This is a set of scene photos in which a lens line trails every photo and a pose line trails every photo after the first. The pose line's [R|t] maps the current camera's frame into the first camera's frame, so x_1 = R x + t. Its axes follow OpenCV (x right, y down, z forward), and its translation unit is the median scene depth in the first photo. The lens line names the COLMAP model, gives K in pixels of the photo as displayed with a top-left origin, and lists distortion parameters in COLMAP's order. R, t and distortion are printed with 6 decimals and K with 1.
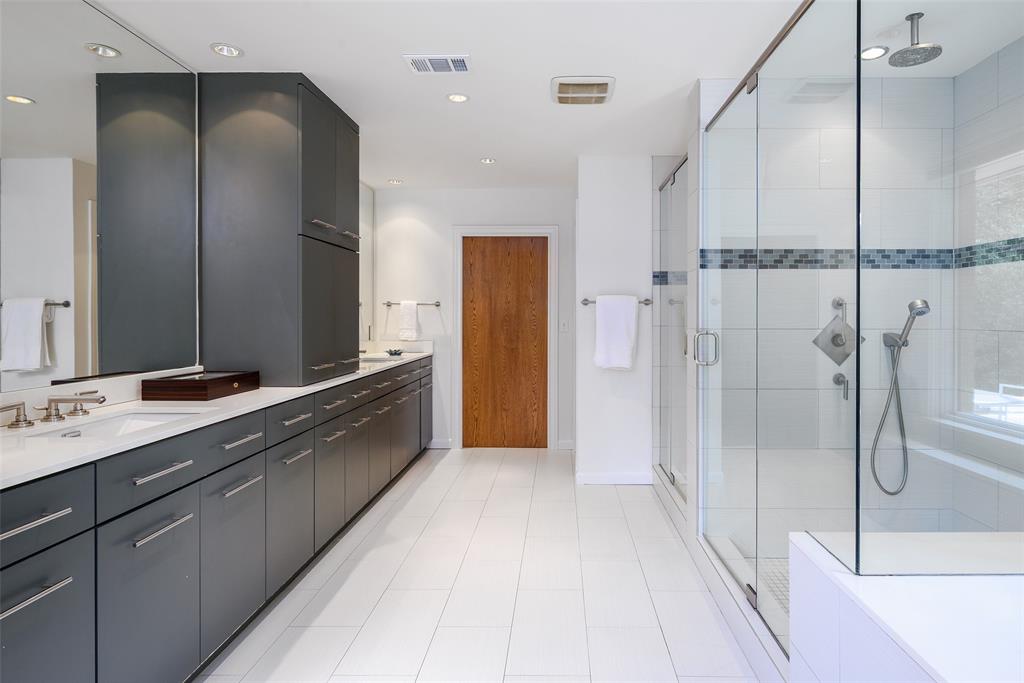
lens RADIAL K [[536.3, 0, 536.1], [0, 536.3, 322.0], [0, 0, 1]] dist [-0.000044, -0.000004]
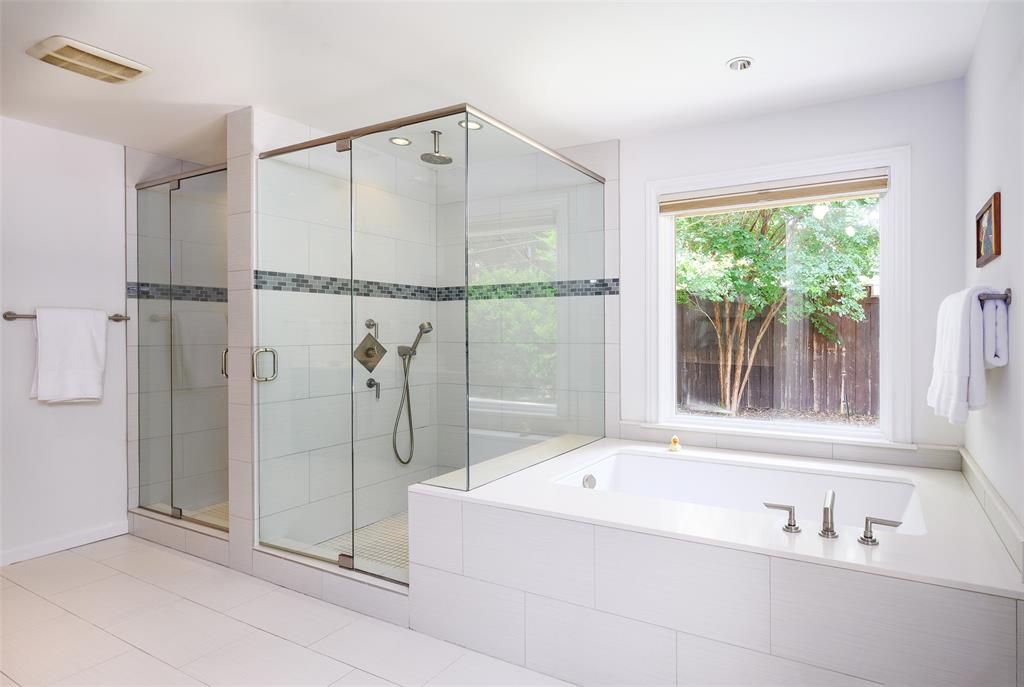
lens RADIAL K [[600.8, 0, 512.3], [0, 600.8, 339.2], [0, 0, 1]] dist [0.003146, 0.002242]
pose [[0.534645, -0.008771, 0.845031, -0.452489], [0.014386, 0.999896, 0.001276, 0.005130], [-0.844954, 0.011474, 0.534716, -0.050144]]
